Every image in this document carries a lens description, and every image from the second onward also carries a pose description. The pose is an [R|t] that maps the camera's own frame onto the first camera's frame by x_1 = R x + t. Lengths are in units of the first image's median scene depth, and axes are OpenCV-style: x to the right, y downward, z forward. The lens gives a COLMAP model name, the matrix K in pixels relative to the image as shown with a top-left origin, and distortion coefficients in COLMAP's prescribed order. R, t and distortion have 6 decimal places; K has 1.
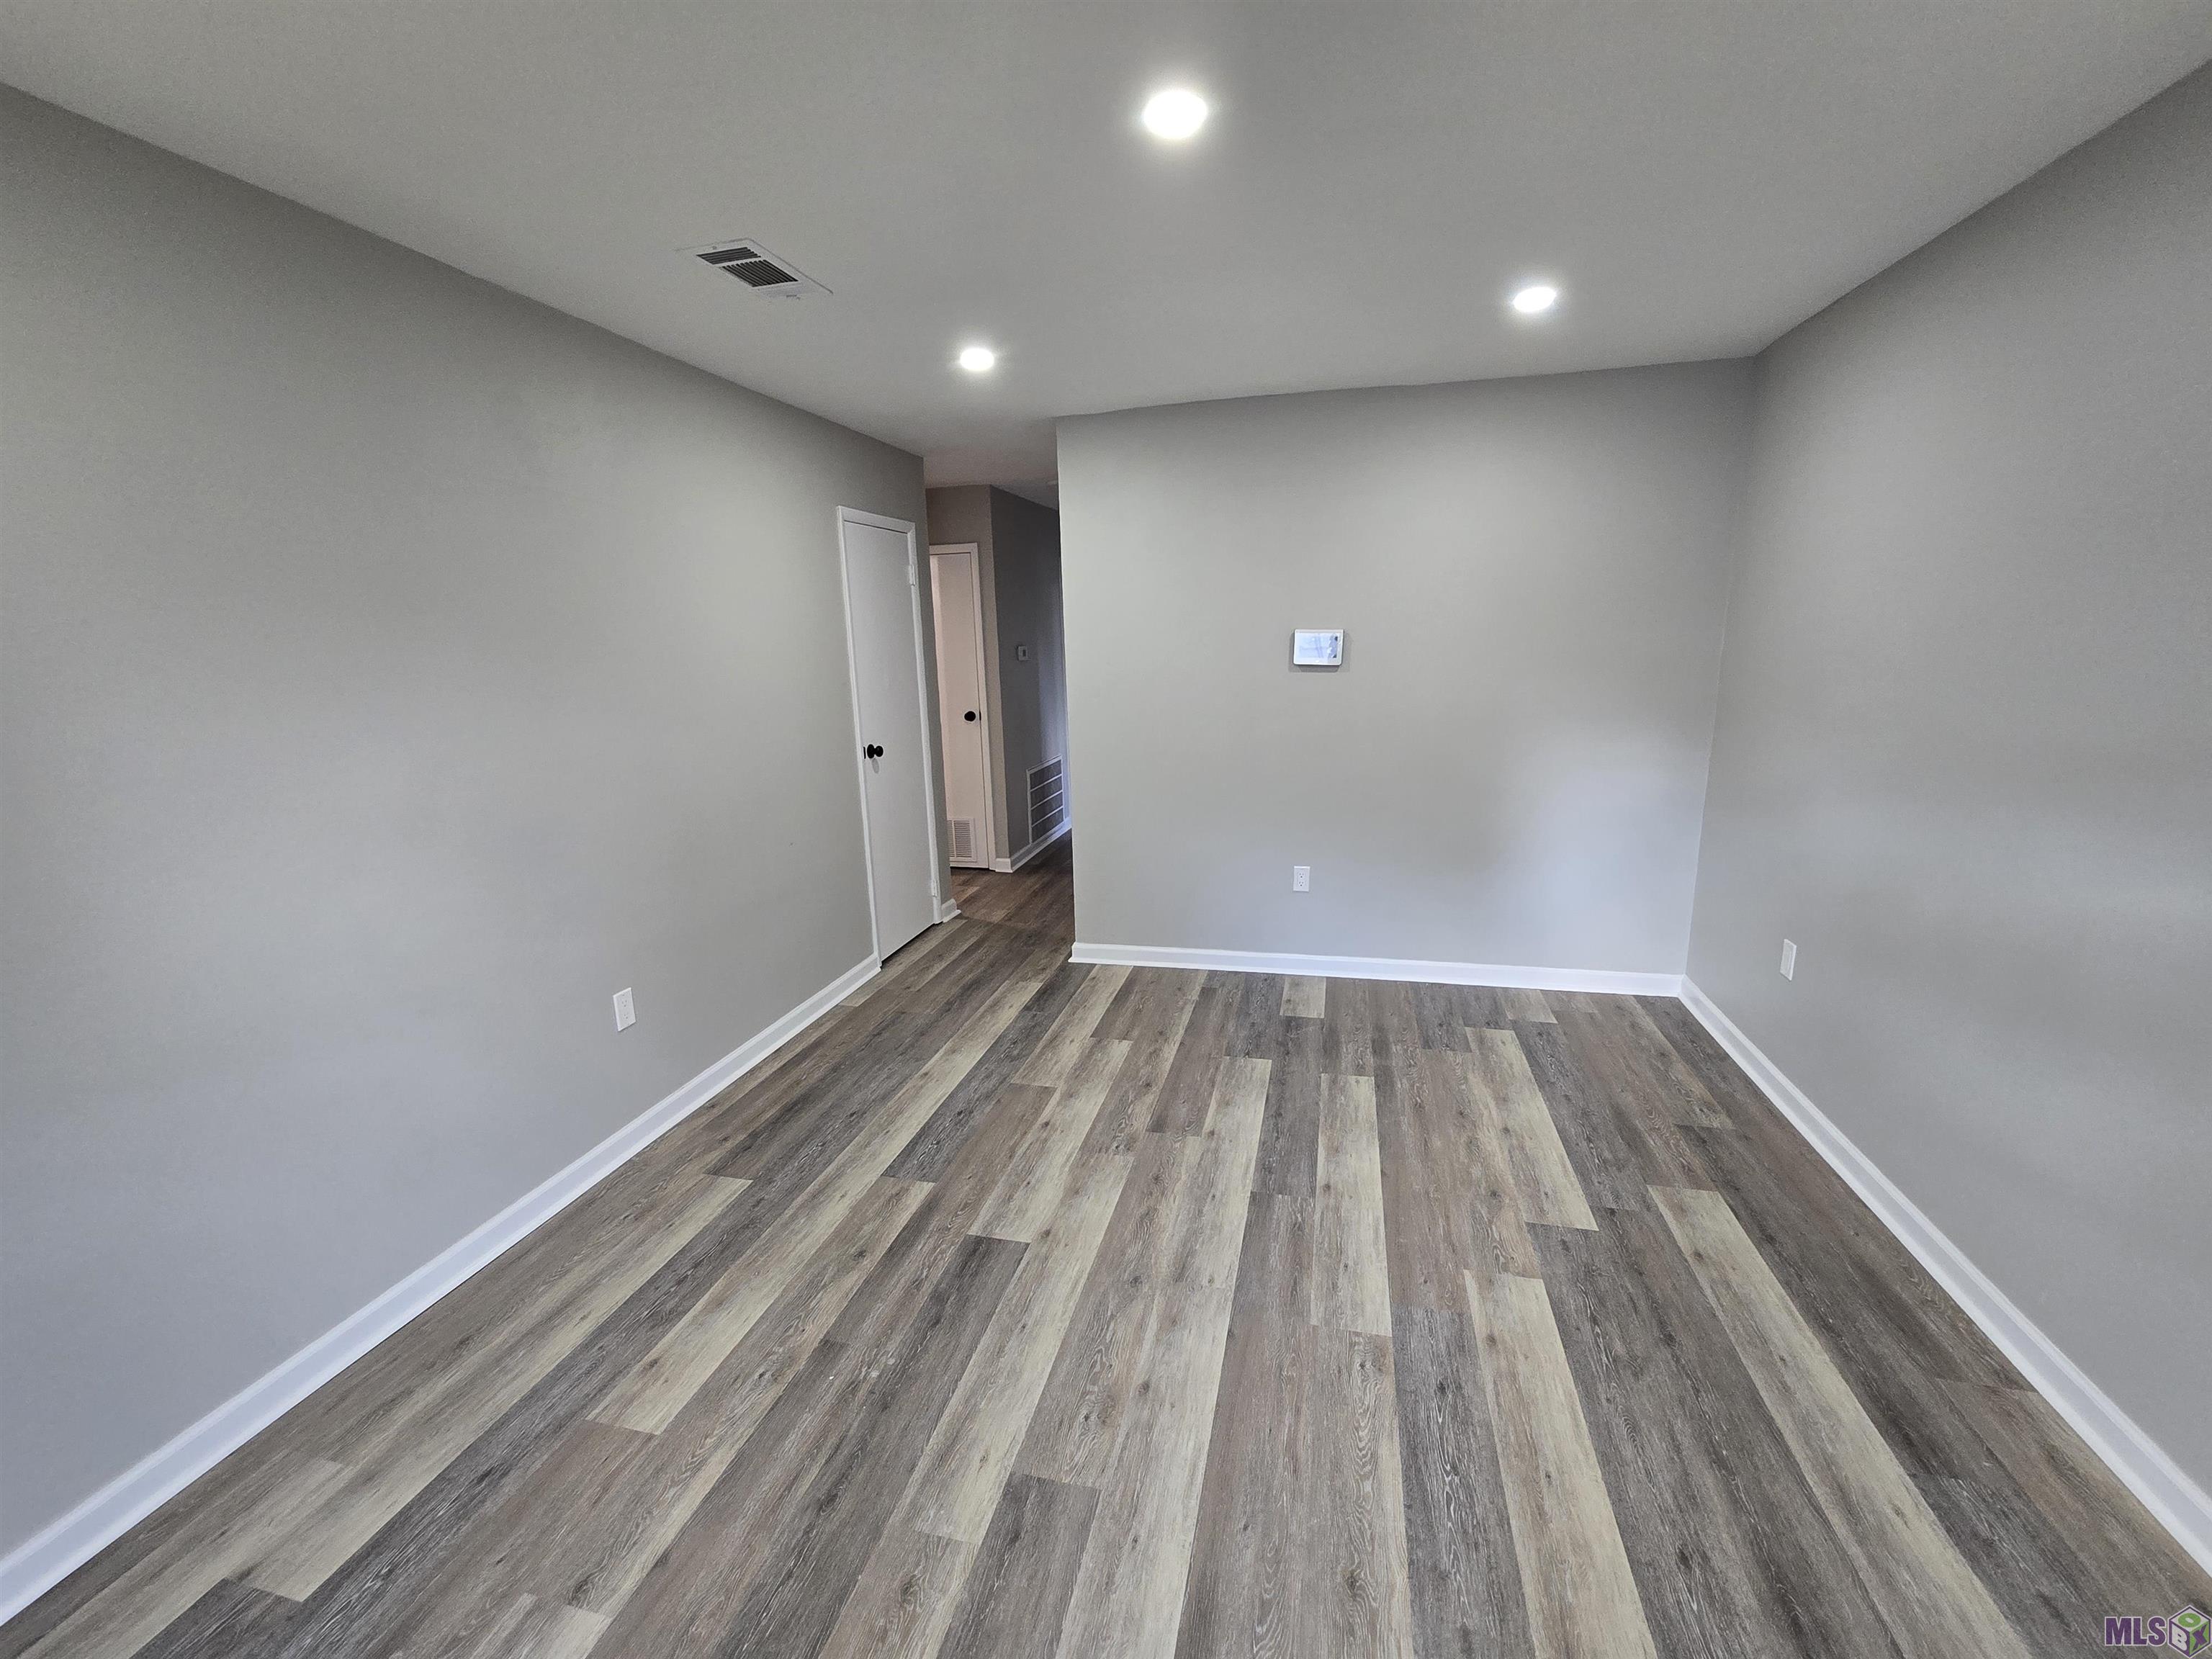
lens RADIAL K [[913.8, 0, 1108.6], [0, 913.8, 826.3], [0, 0, 1]] dist [0.001145, 0.000087]
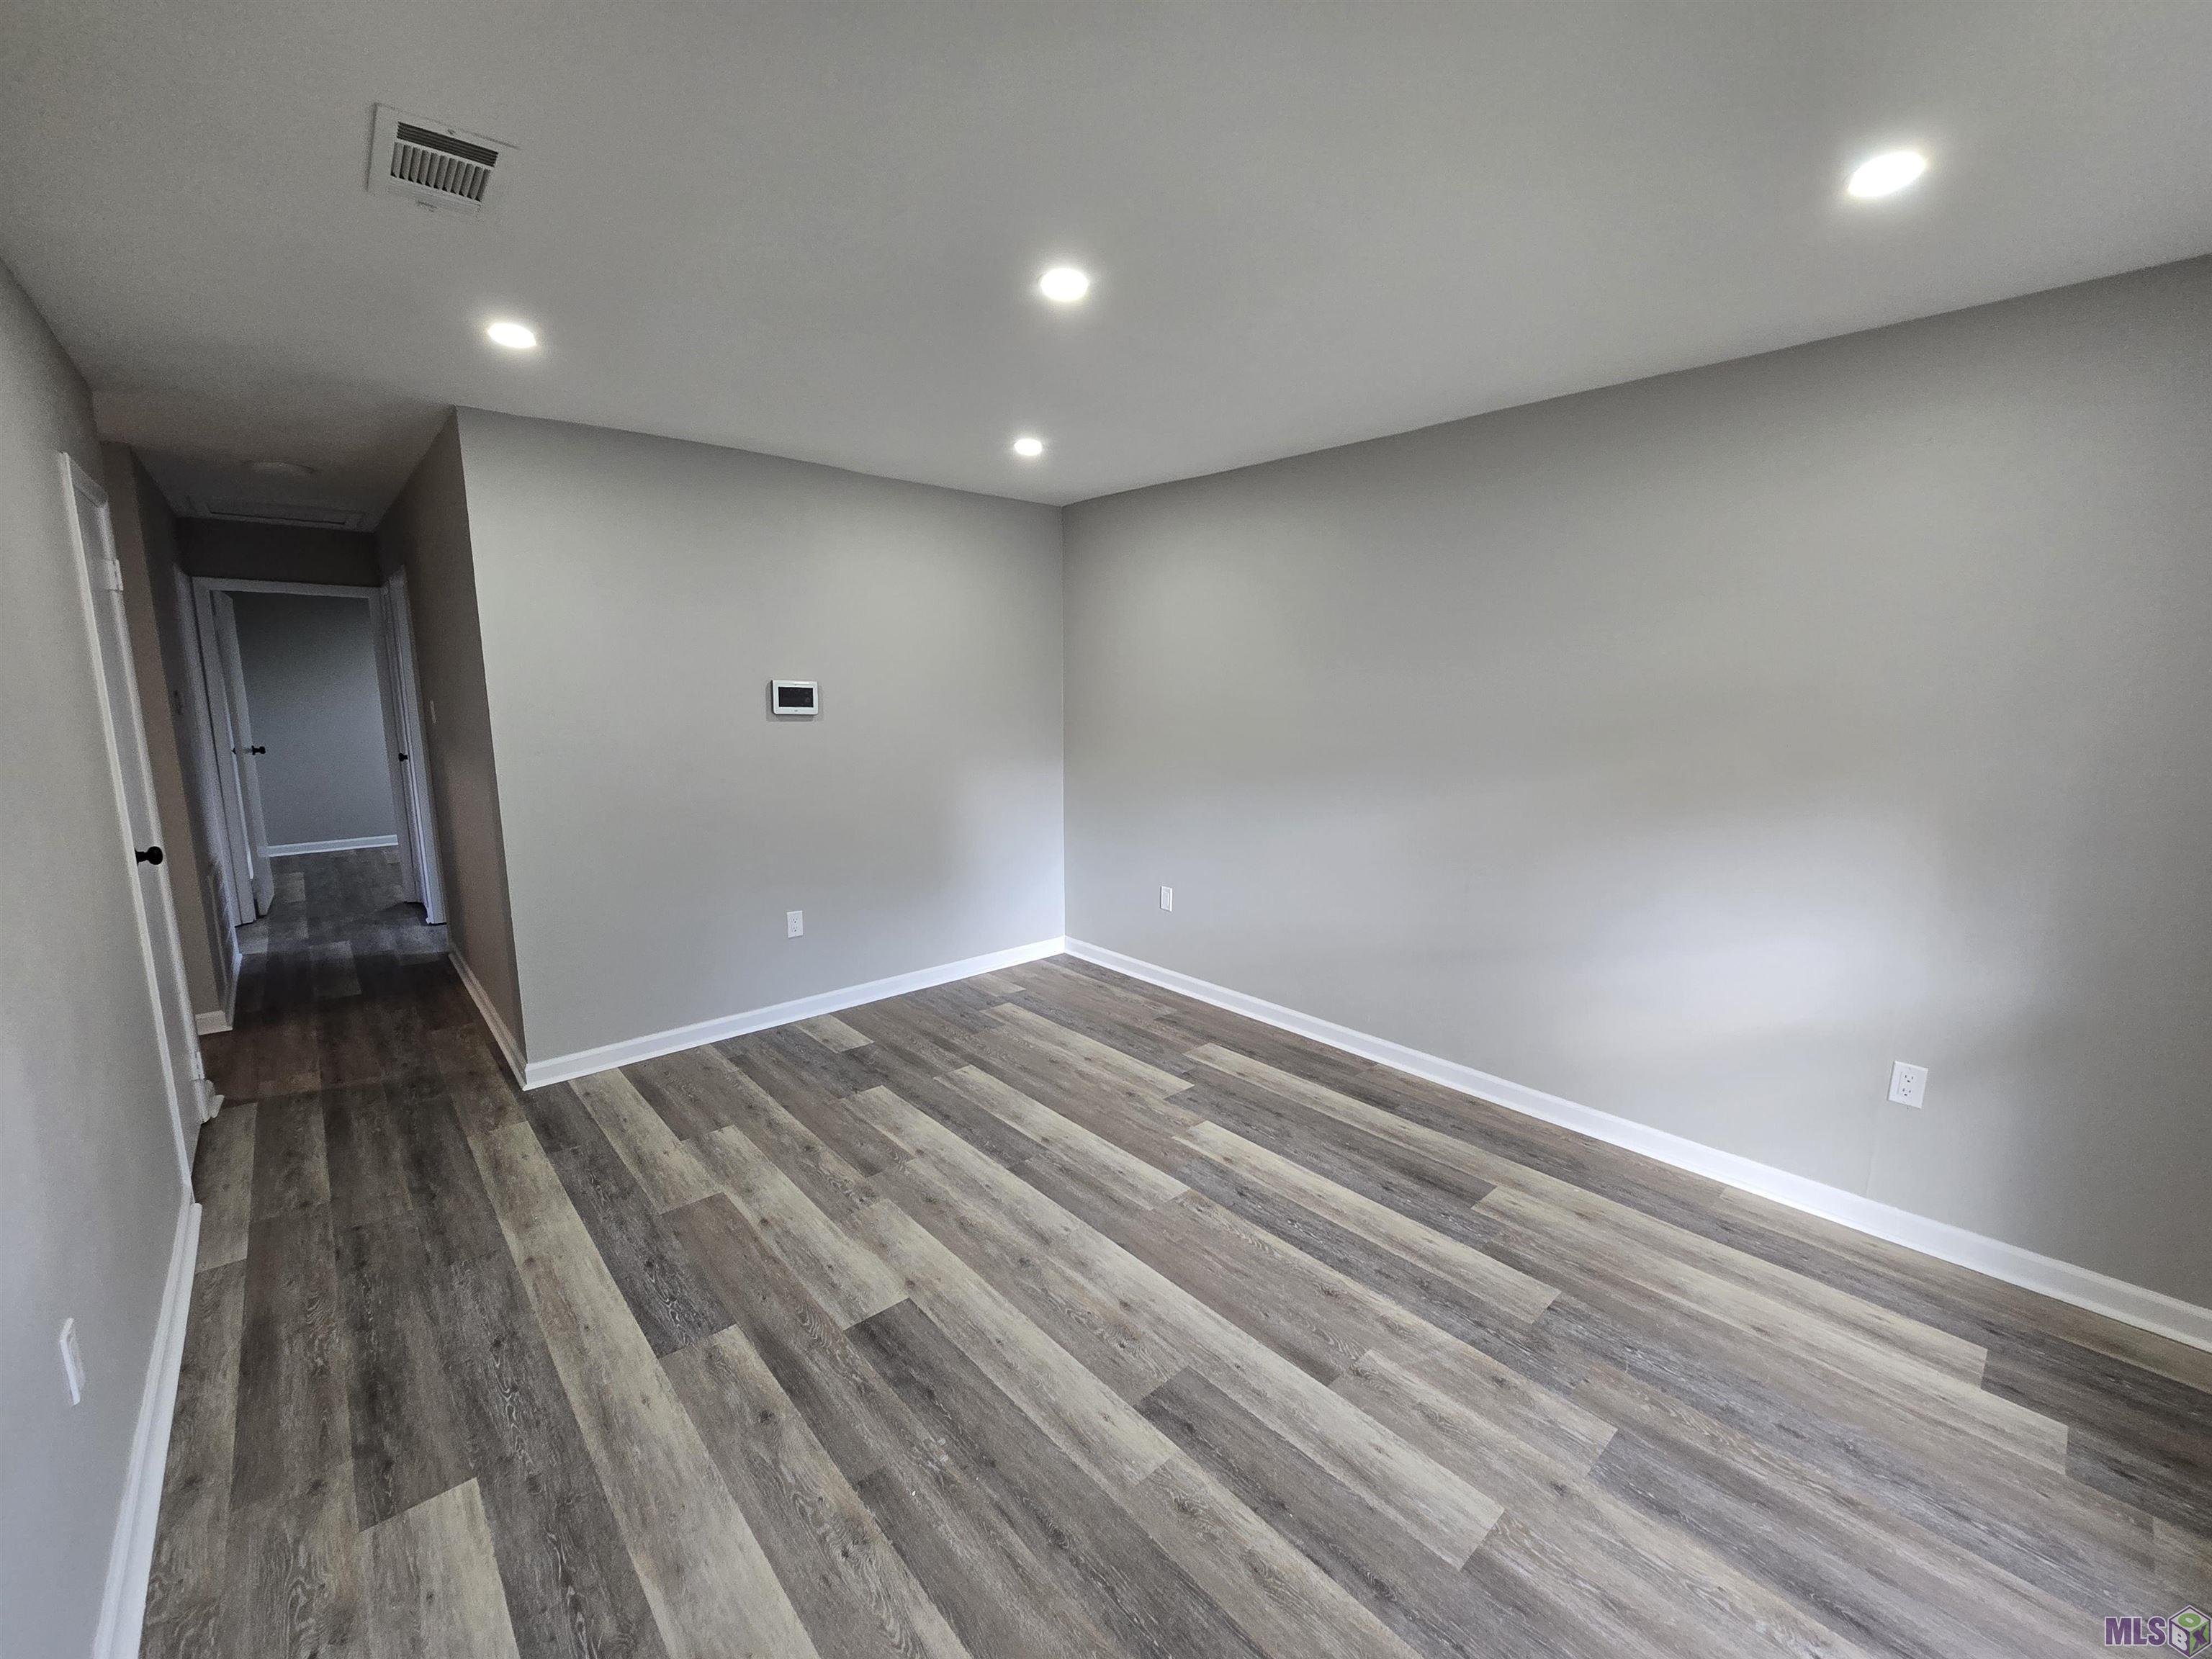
lens RADIAL K [[900.0, 0, 1117.5], [0, 900.0, 832.9], [0, 0, 1]] dist [-0.003123, 0.000661]
pose [[0.552501, -0.107125, 0.826599, -0.652845], [0.151677, 0.988070, 0.026671, -0.026786], [-0.819595, 0.110640, 0.562159, 0.200984]]
